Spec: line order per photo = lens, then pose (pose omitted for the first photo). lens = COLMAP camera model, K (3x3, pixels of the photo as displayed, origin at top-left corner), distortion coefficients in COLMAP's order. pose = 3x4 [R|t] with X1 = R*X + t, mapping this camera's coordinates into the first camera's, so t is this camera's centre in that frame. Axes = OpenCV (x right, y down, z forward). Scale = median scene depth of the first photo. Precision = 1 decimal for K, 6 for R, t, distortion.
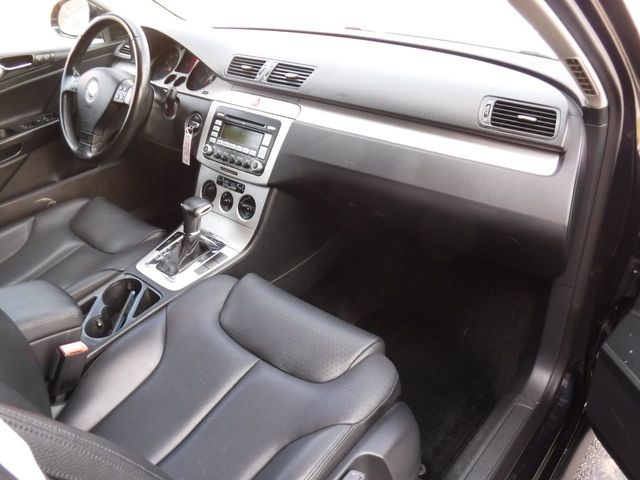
lens RADIAL K [[522.8, 0, 317.3], [0, 522.8, 245.4], [0, 0, 1]] dist [-0.100530, 0.032132]
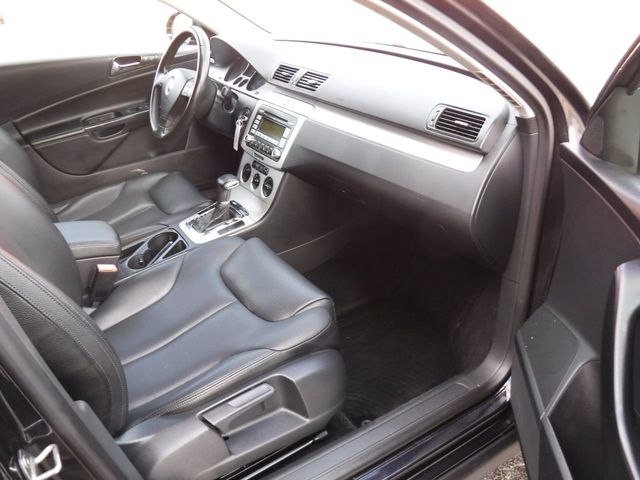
lens RADIAL K [[522.8, 0, 318.4], [0, 522.8, 242.4], [0, 0, 1]] dist [-0.100530, 0.032132]
pose [[0.959216, 0.125120, -0.253474, 0.314906], [-0.132262, 0.991151, -0.011265, 0.056566], [0.249821, 0.044331, 0.967277, -0.153536]]
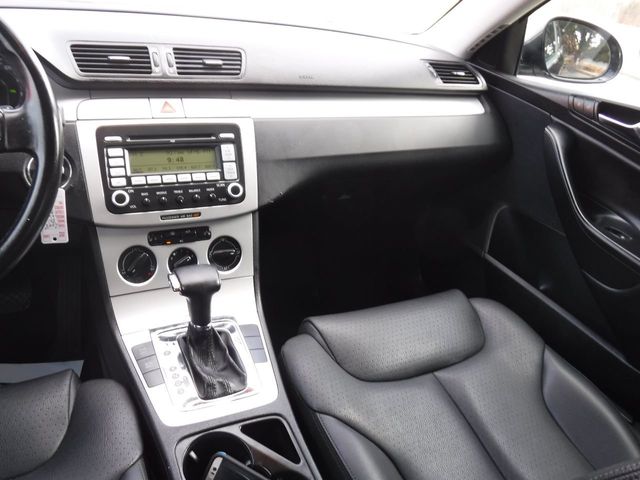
lens RADIAL K [[522.8, 0, 309.0], [0, 522.8, 247.0], [0, 0, 1]] dist [-0.100530, 0.032132]
pose [[0.360483, -0.434951, 0.825148, -0.694217], [0.288635, 0.893222, 0.344738, -0.300472], [-0.886985, 0.113894, 0.447533, 0.595748]]
